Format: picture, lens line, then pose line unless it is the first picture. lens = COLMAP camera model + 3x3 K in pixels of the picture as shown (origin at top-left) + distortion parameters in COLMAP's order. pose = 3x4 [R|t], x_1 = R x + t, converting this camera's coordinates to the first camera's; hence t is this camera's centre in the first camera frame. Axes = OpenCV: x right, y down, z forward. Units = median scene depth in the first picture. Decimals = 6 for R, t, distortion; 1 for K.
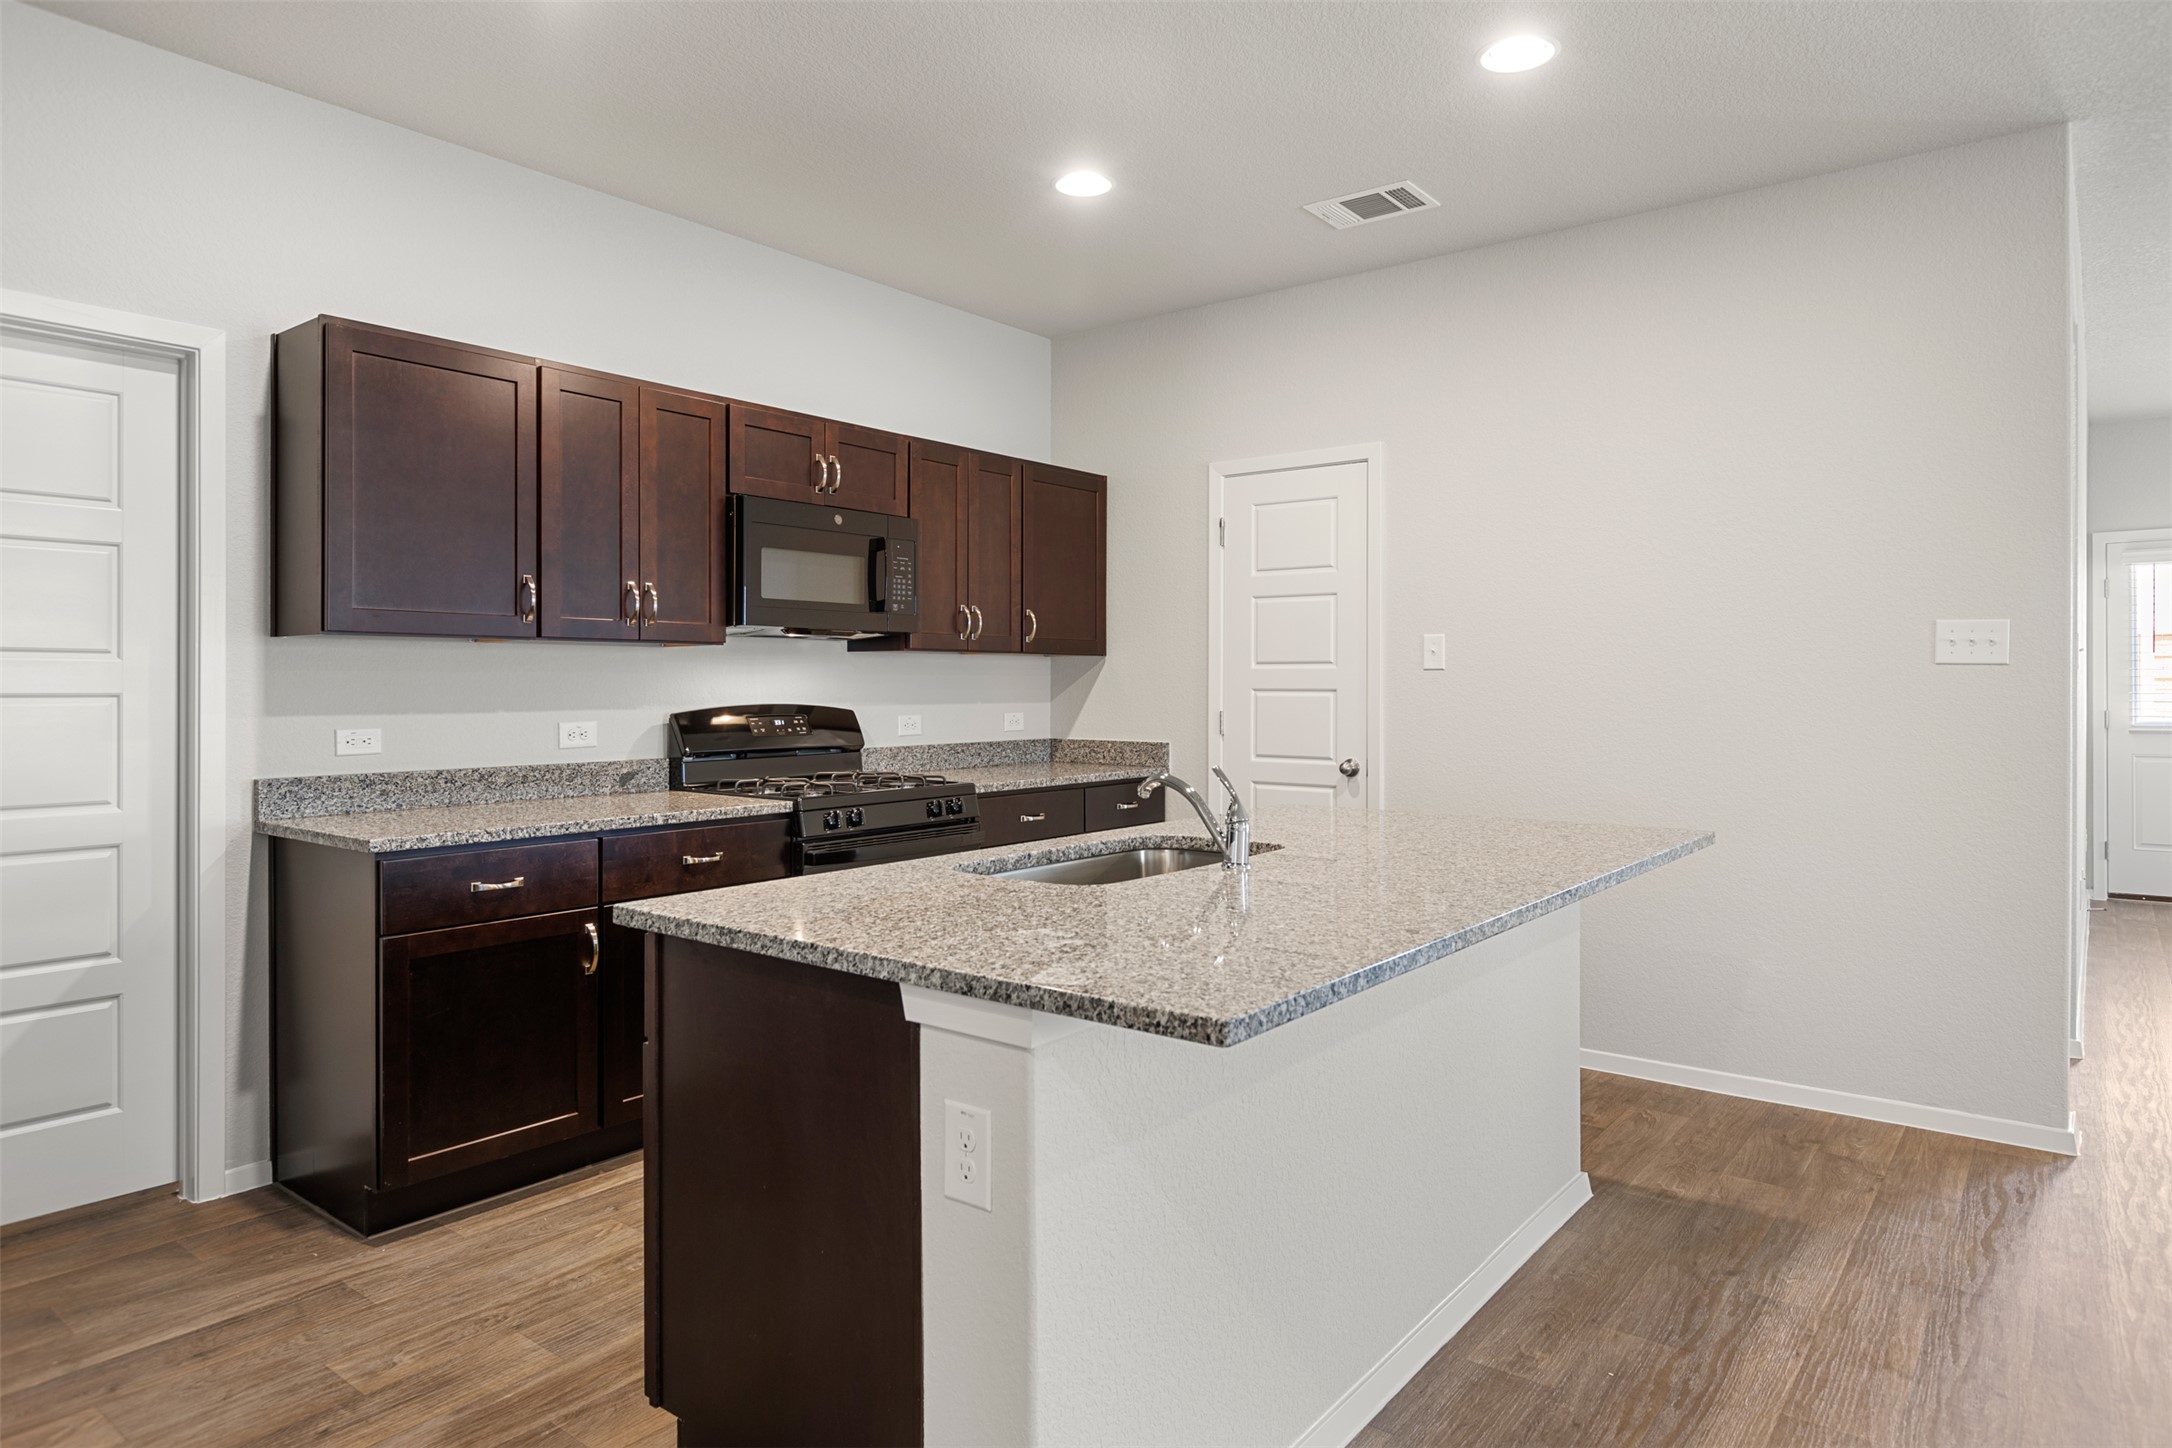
lens RADIAL K [[1284.1, 0, 1094.0], [0, 1284.1, 689.0], [0, 0, 1]] dist [-0.005682, 0.000092]
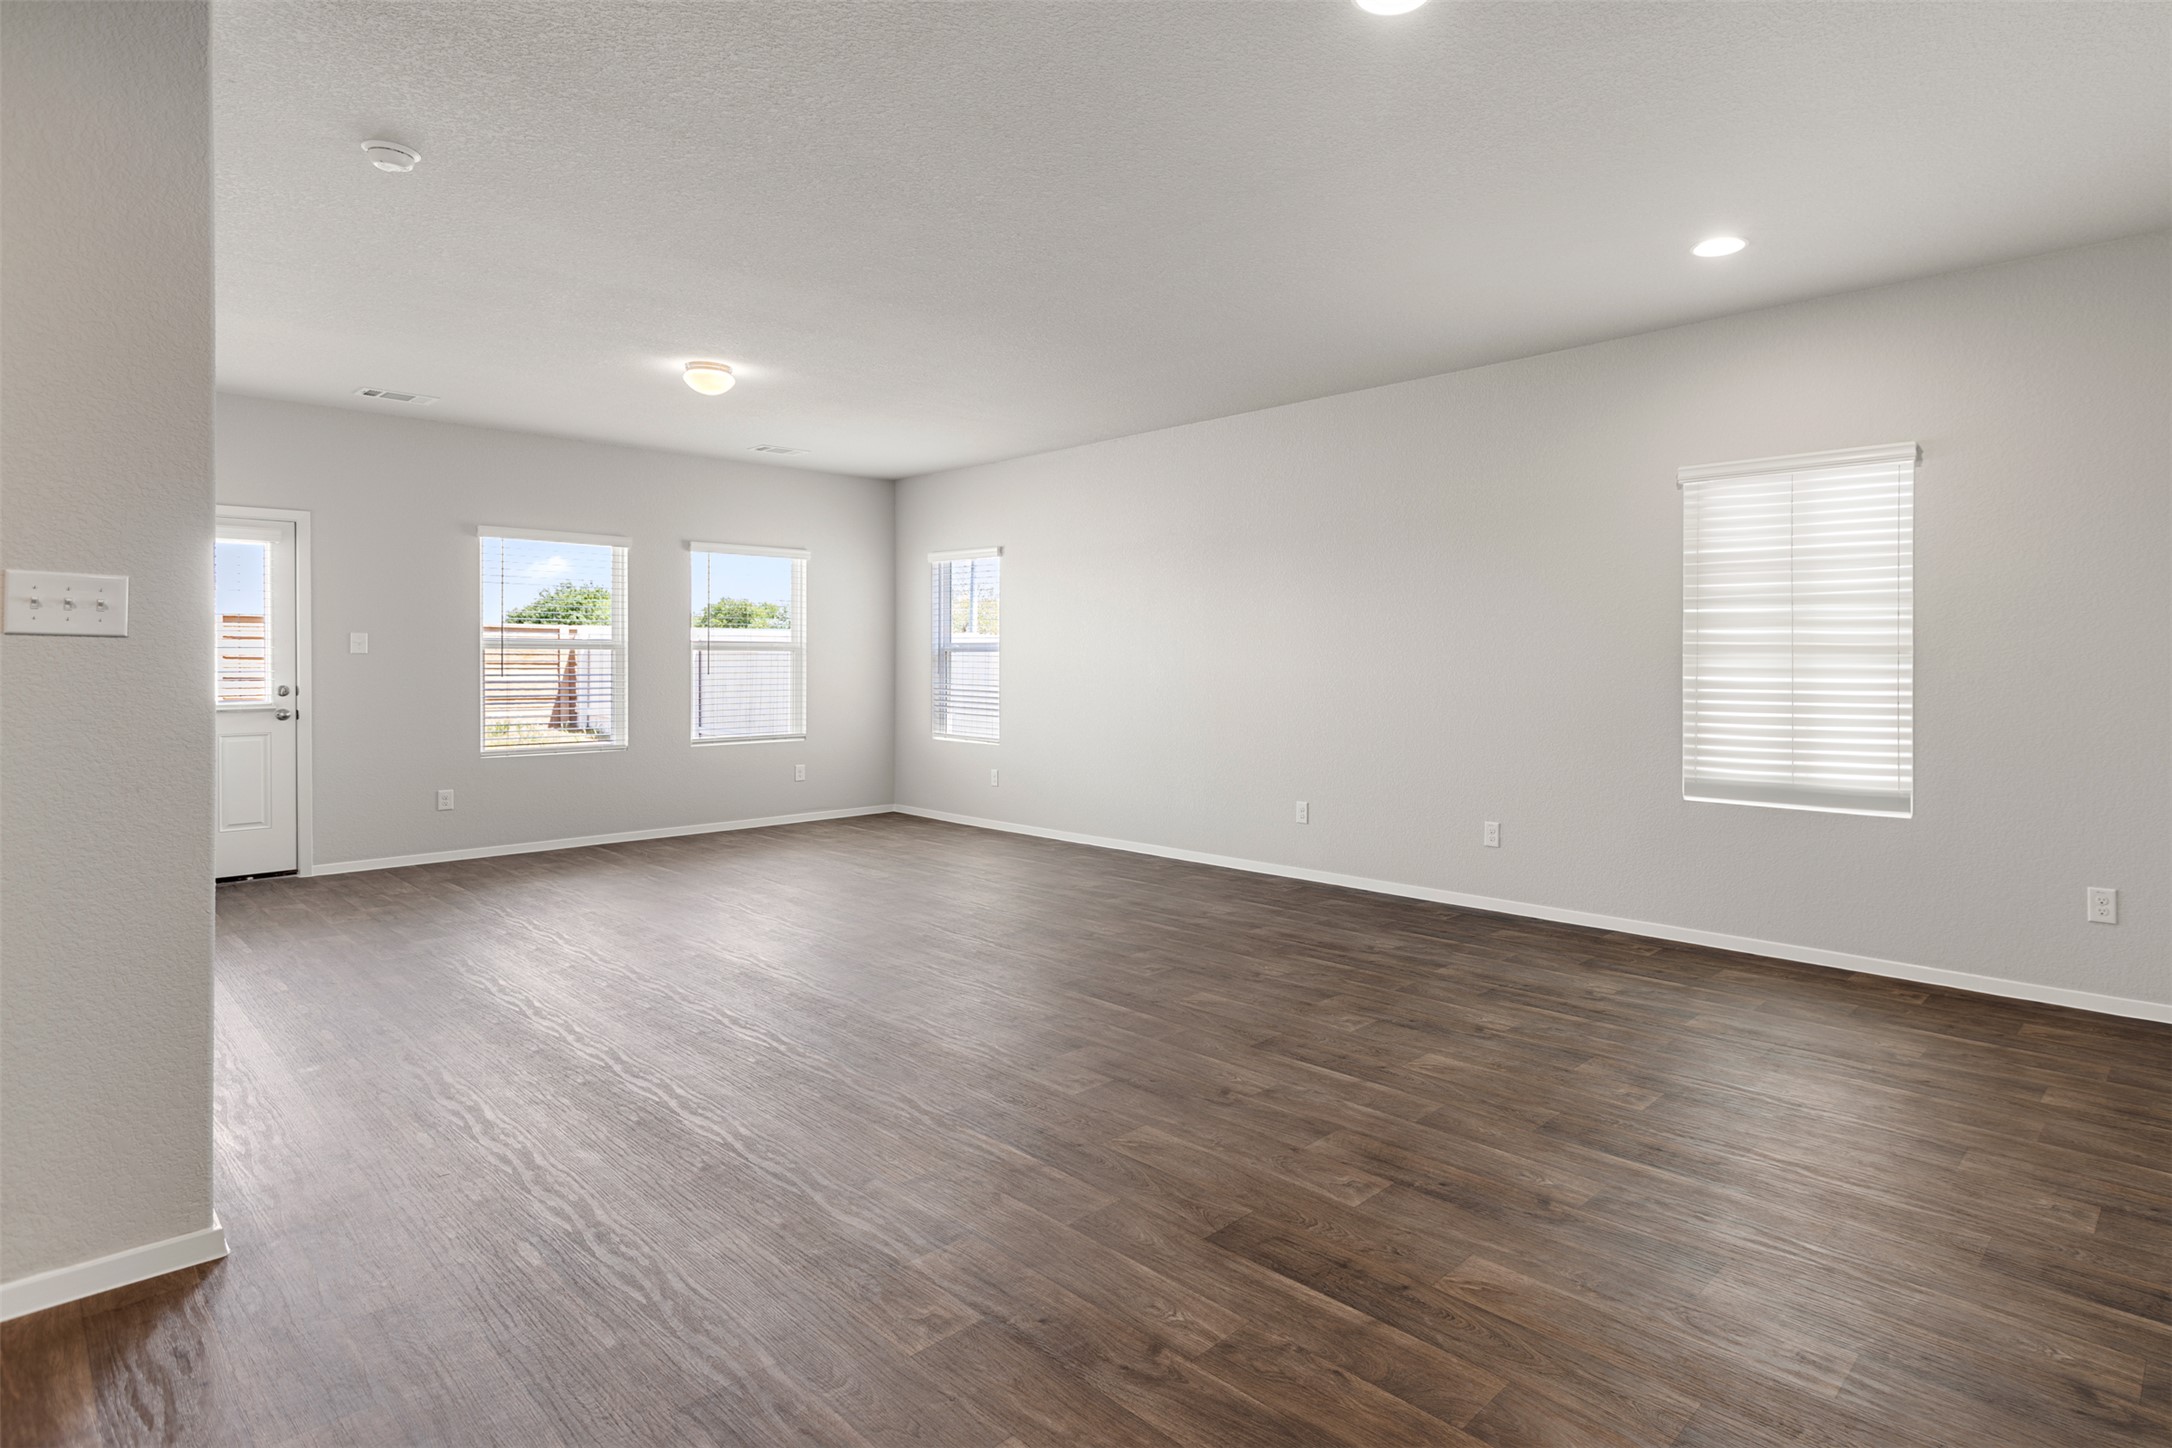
lens RADIAL K [[1126.0, 0, 1223.3], [0, 1126.0, 661.3], [0, 0, 1]] dist [0.002474, 0.000912]
pose [[0.073692, 0.001048, 0.997281, 0.175641], [0.003858, 0.999992, -0.001336, -0.002743], [-0.997274, 0.003946, 0.073687, 0.517535]]
